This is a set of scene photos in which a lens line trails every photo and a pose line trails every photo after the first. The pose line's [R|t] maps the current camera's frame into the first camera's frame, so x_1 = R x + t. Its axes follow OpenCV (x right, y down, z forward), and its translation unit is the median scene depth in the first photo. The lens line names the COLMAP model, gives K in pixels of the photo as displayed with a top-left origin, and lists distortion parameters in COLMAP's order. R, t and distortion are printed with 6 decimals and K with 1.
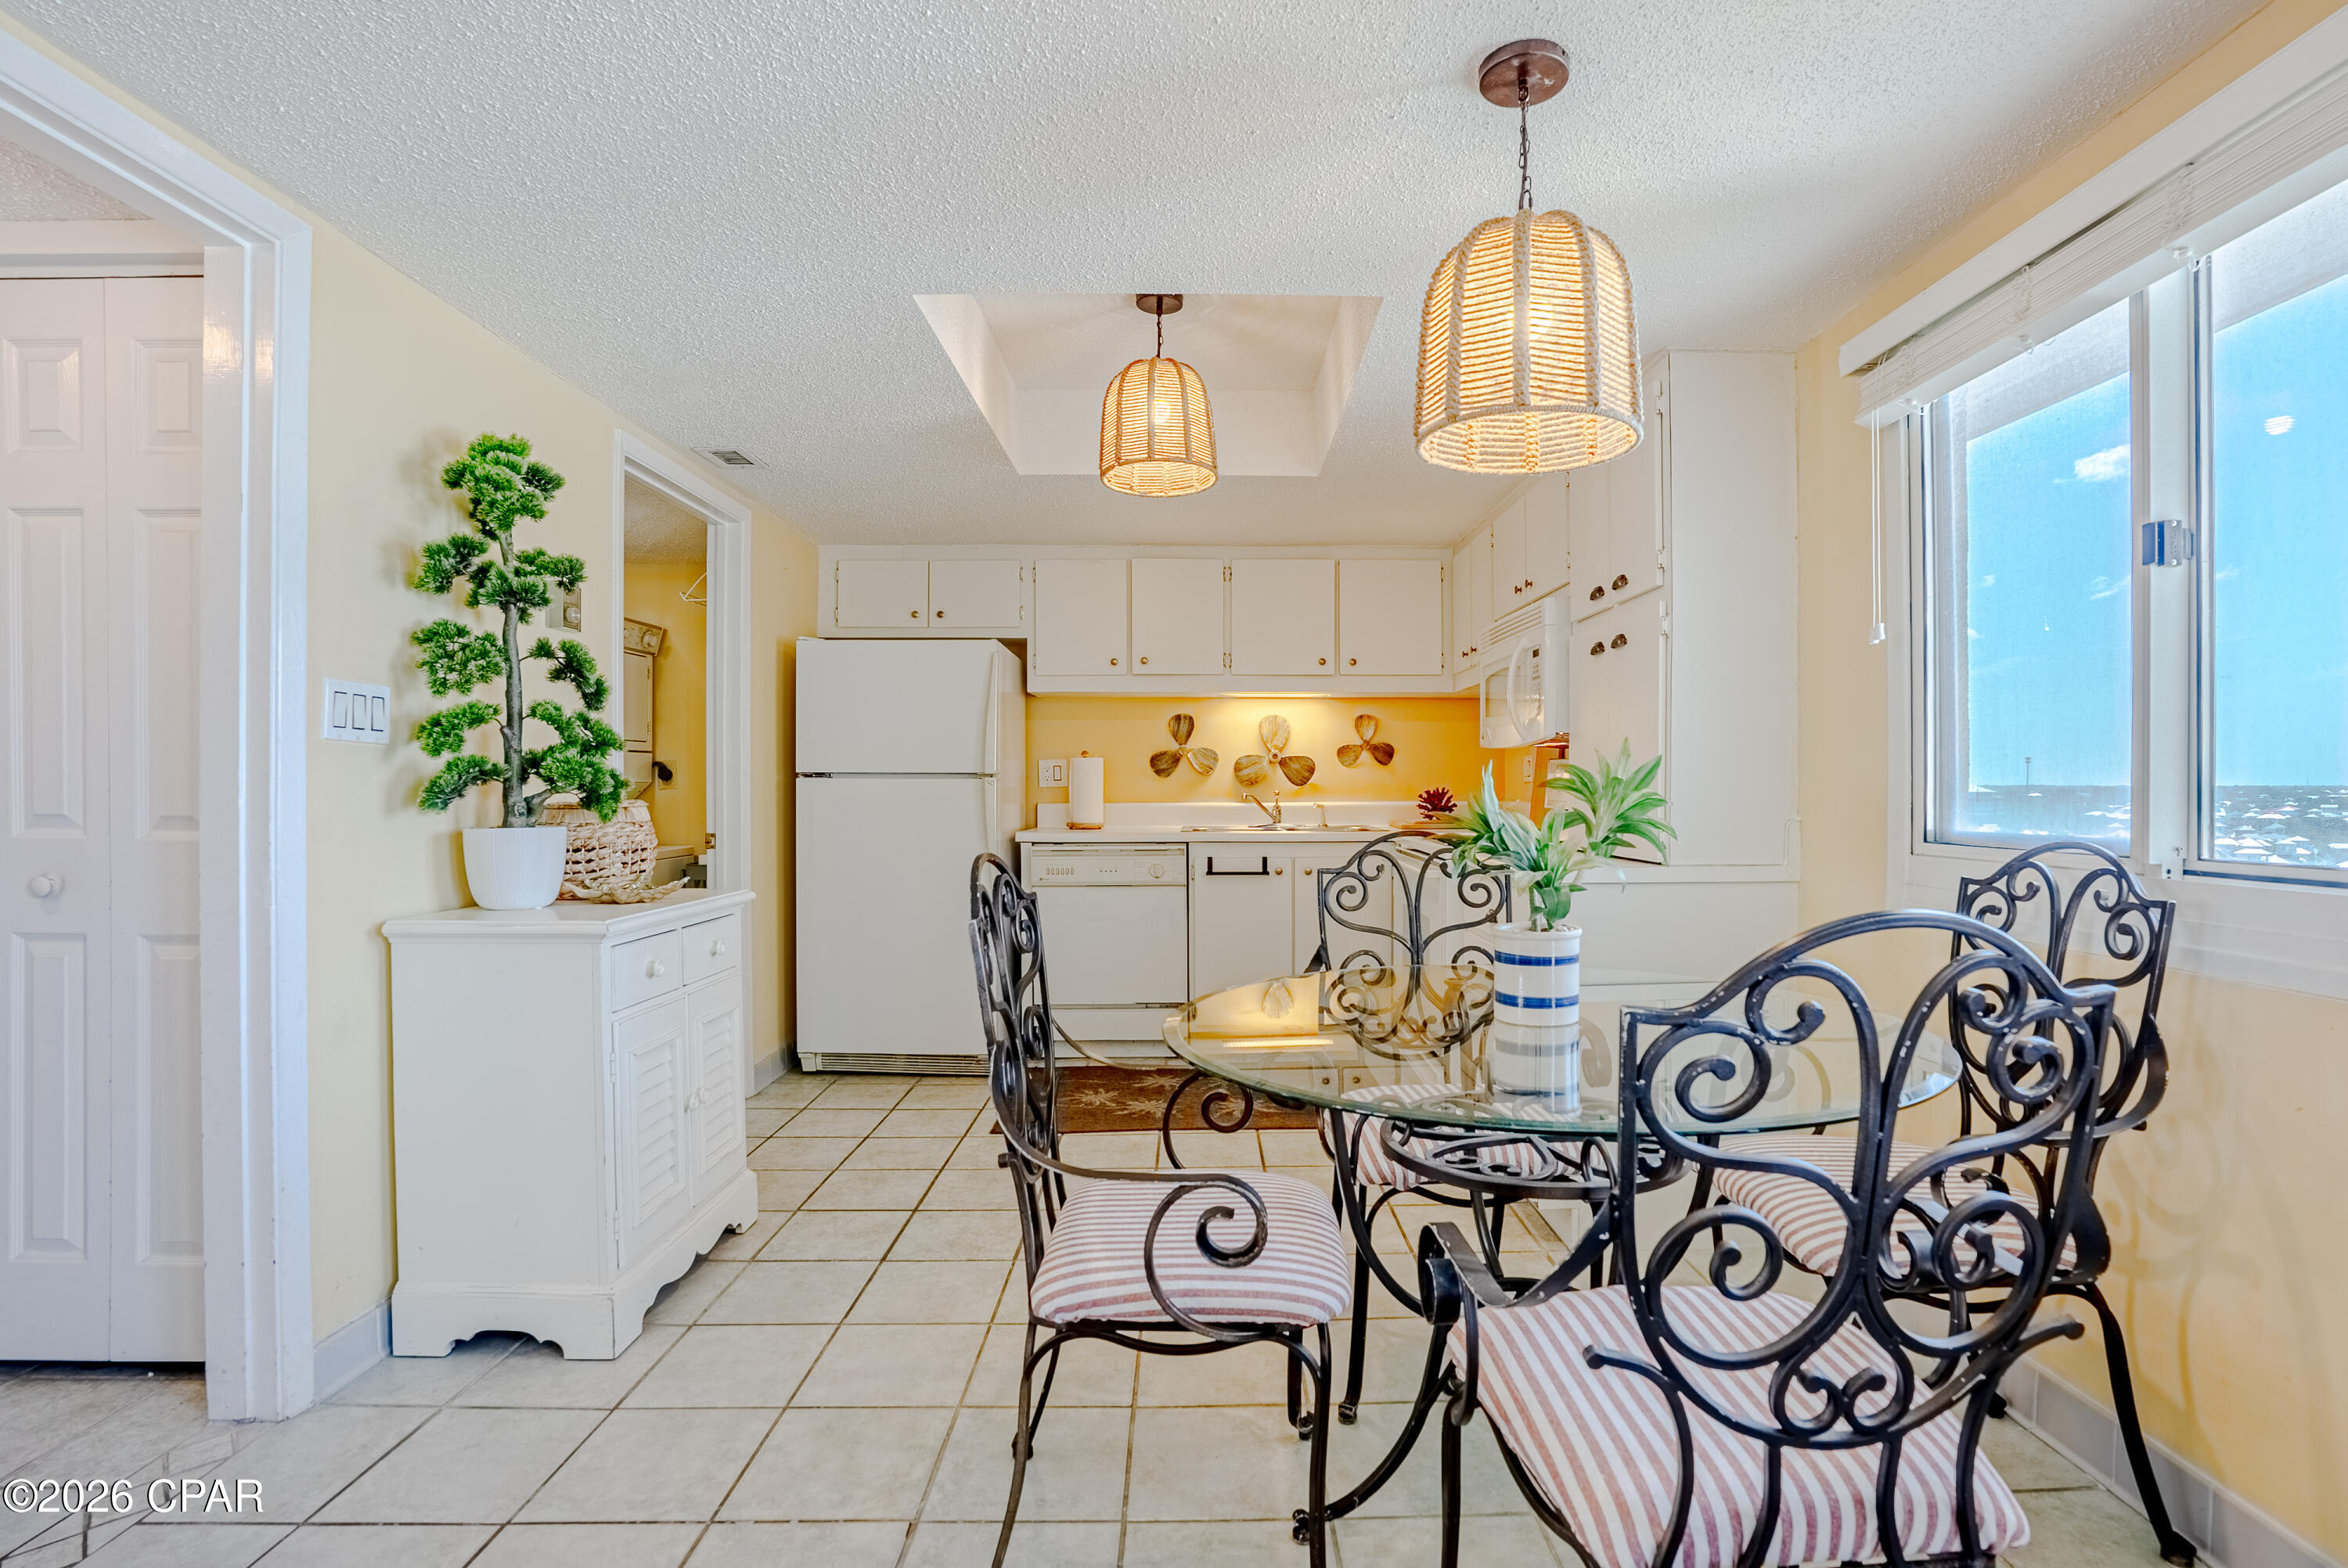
lens RADIAL K [[1101.6, 0, 1206.2], [0, 1101.6, 797.4], [0, 0, 1]] dist [-0.068657, 0.025996]
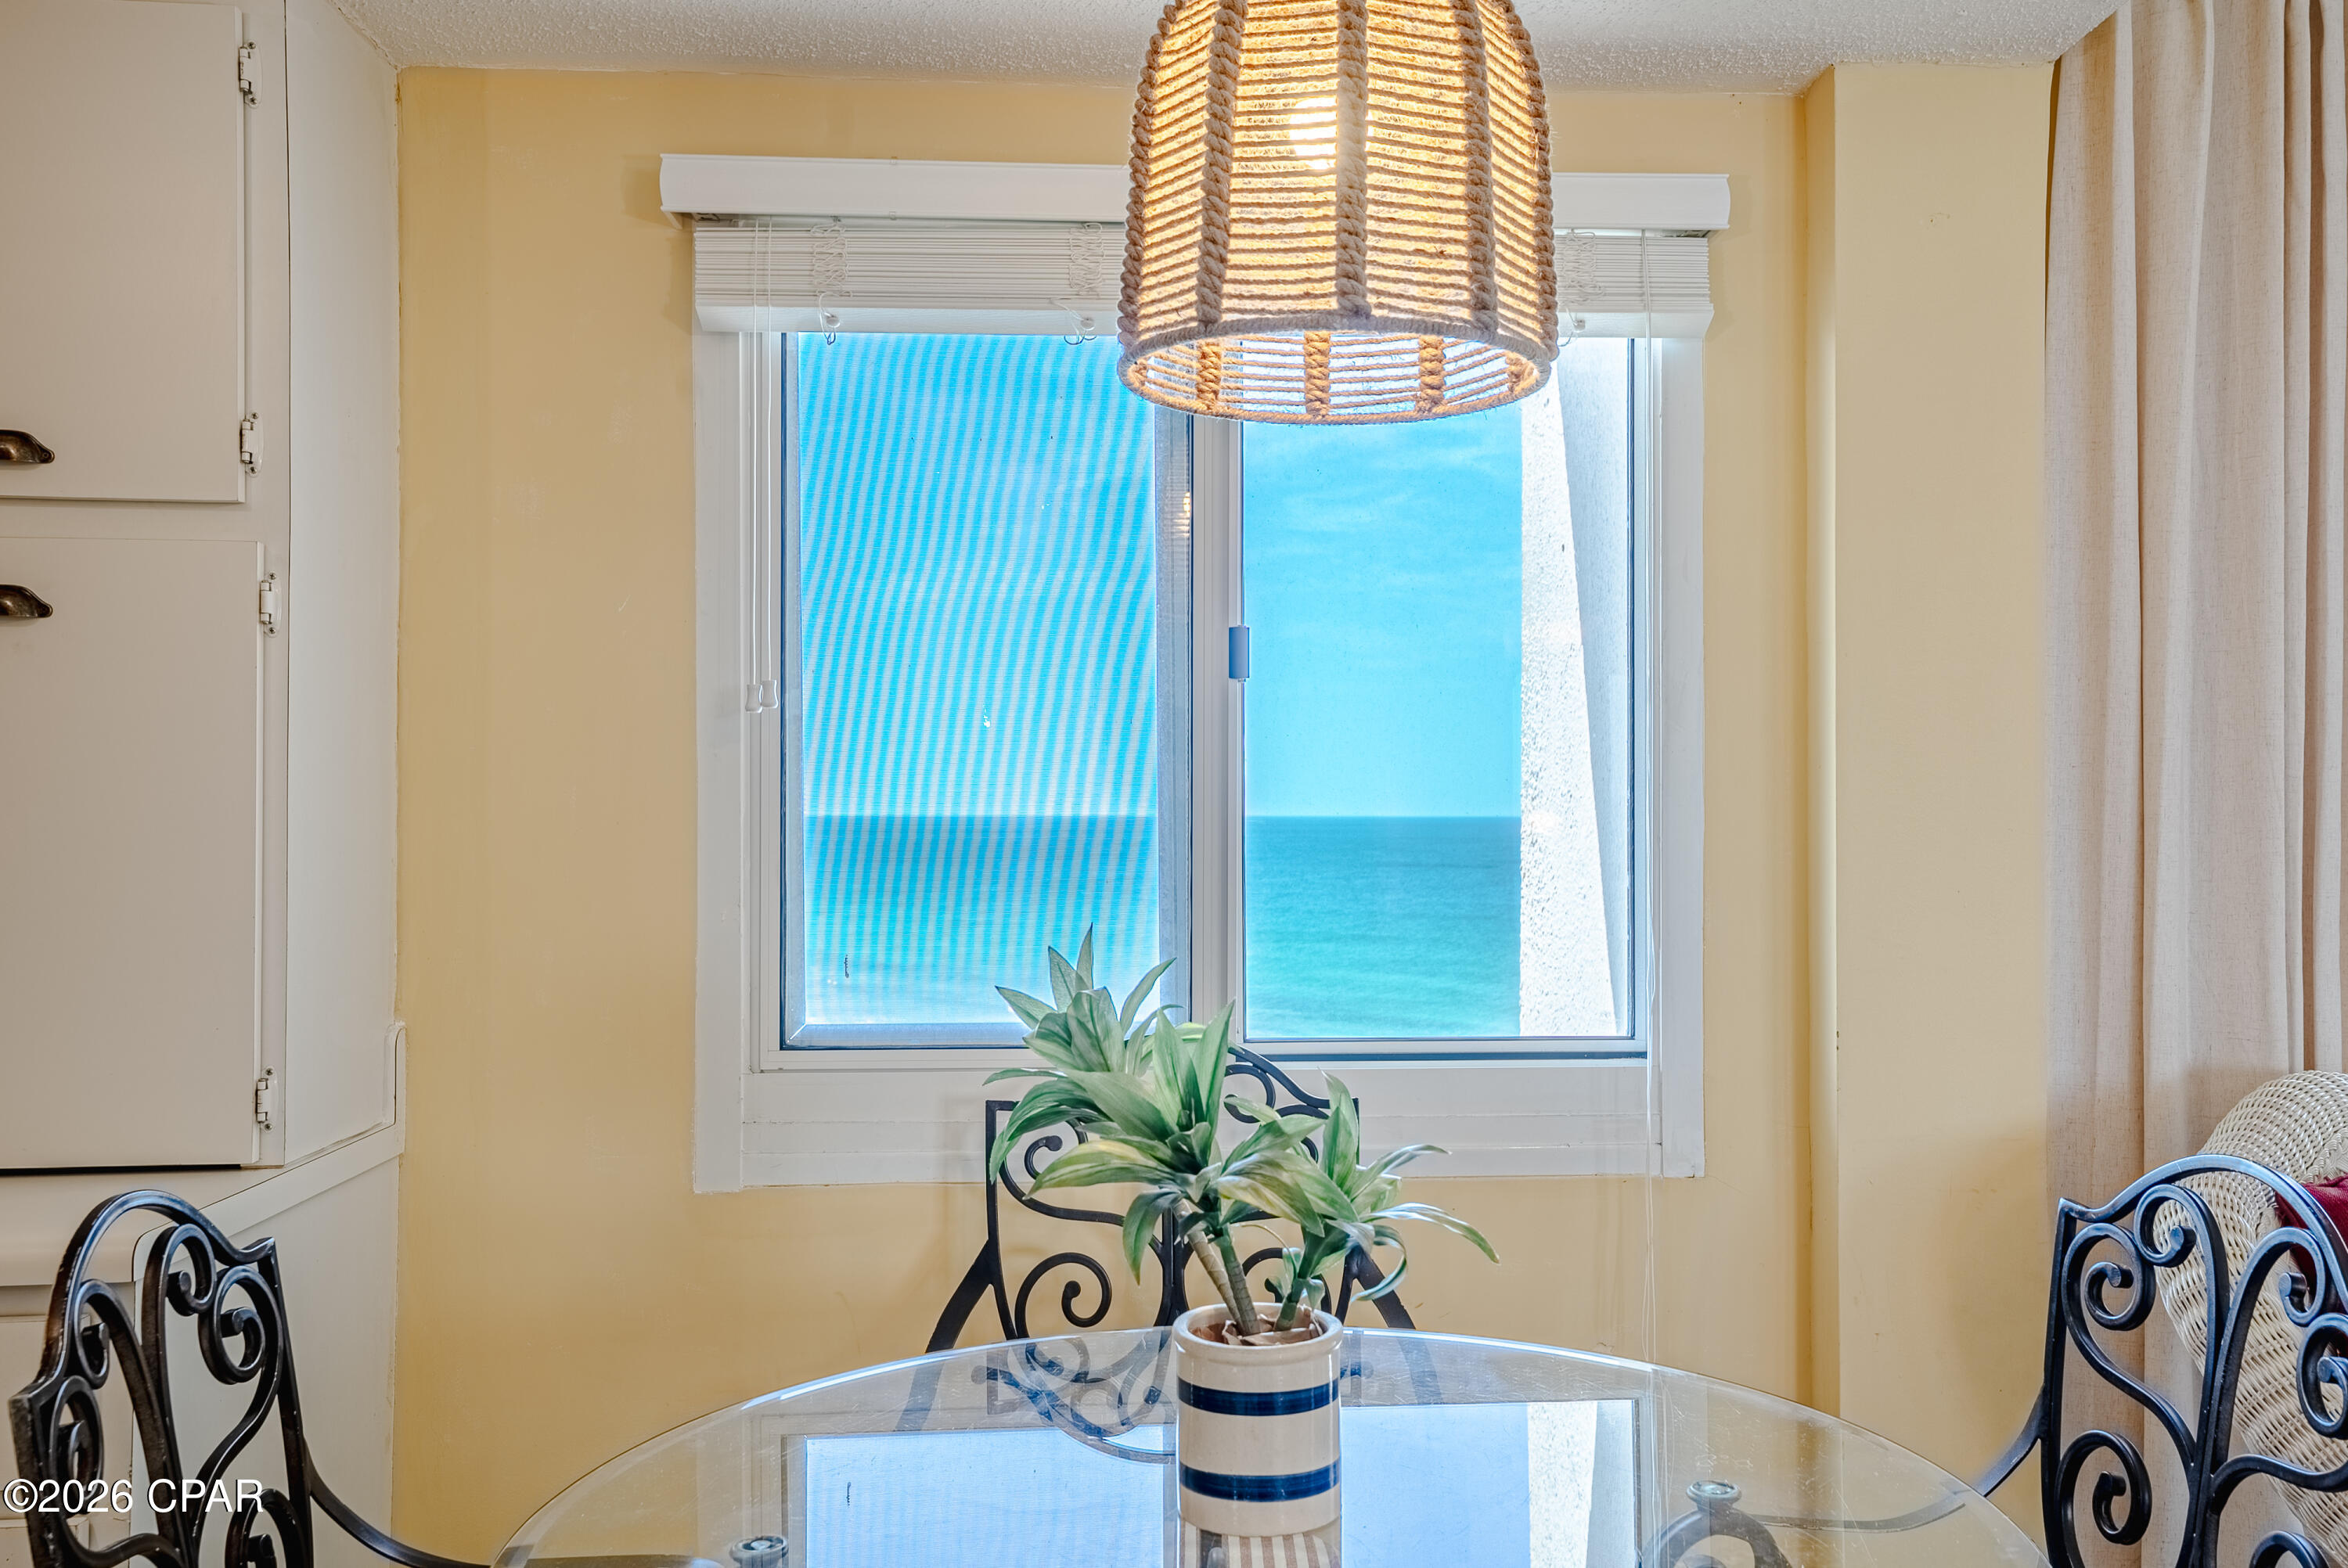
lens RADIAL K [[2052.9, 0, 1235.6], [0, 2052.9, 799.6], [0, 0, 1]] dist [0.017827, 0.061010]
pose [[-0.053999, 0.005265, 0.998527, -0.444602], [0.006670, 0.999966, -0.004912, -0.082261], [-0.998519, 0.006395, -0.054032, 0.731295]]
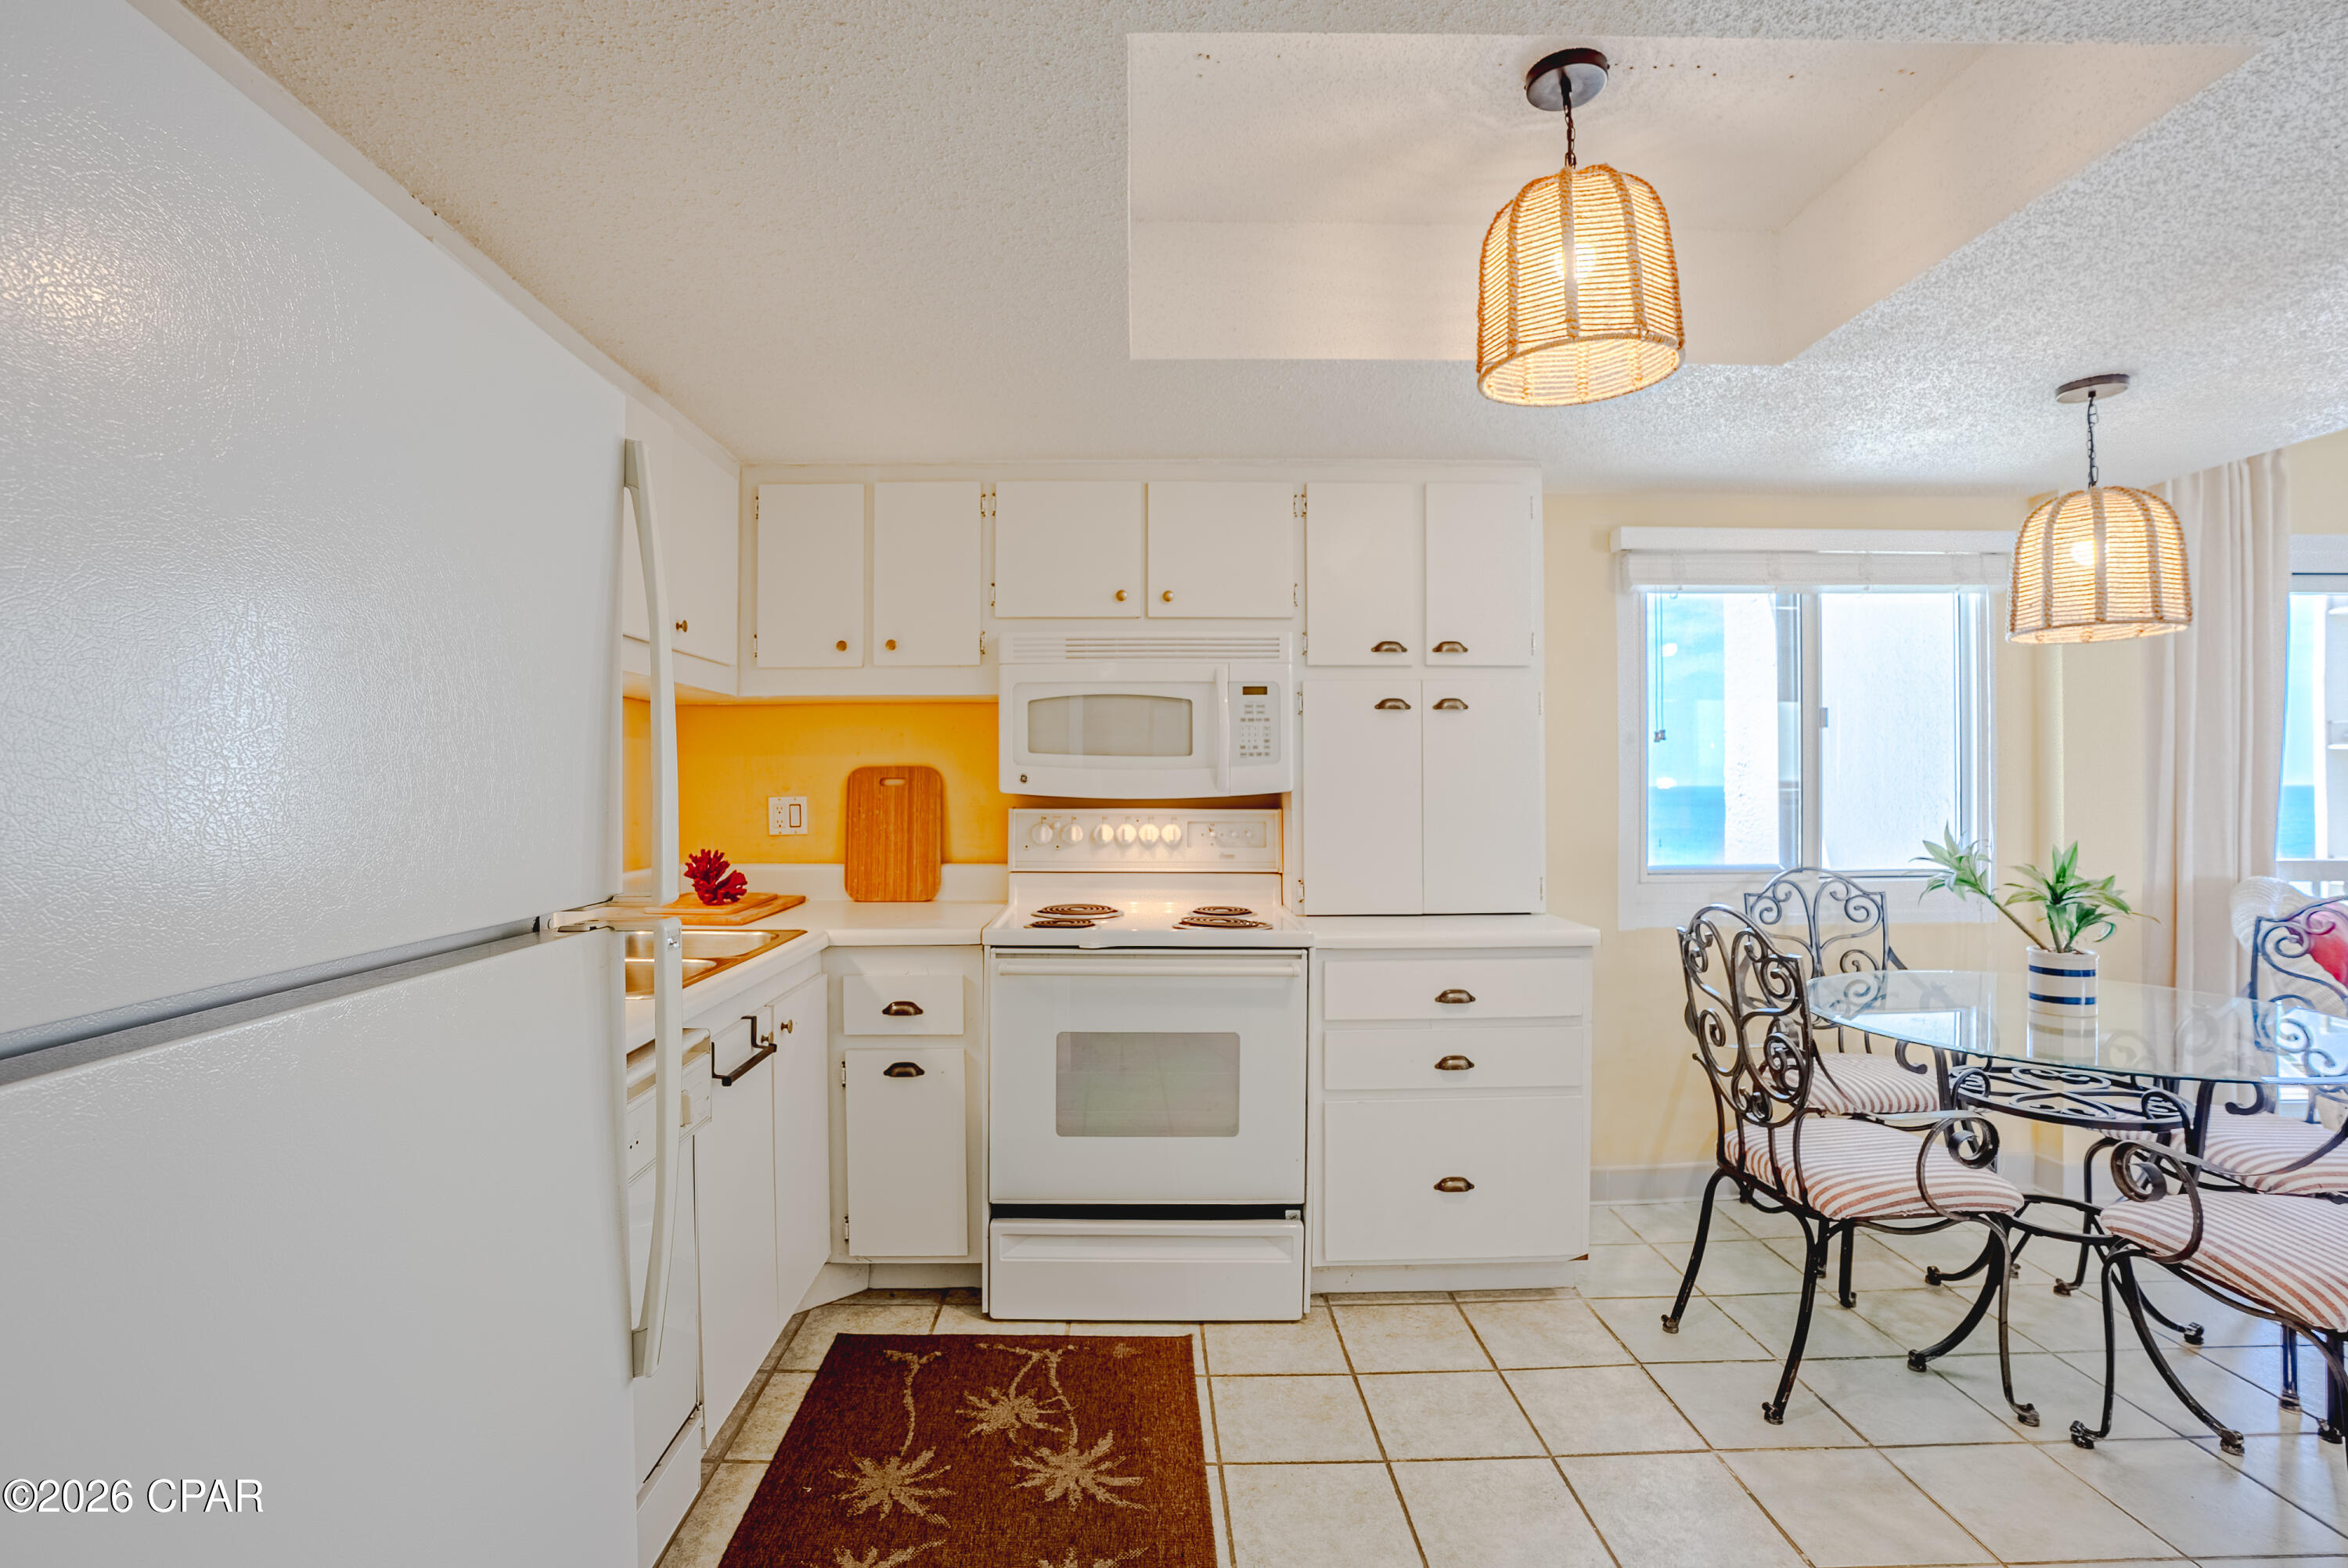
lens RADIAL K [[1101.6, 0, 1154.3], [0, 1101.6, 782.1], [0, 0, 1]] dist [-0.068657, 0.025996]
pose [[-0.004857, 0.002904, 0.999984, -0.791145], [0.011774, 0.999927, -0.002847, -0.084834], [-0.999919, 0.011760, -0.004891, 1.545715]]
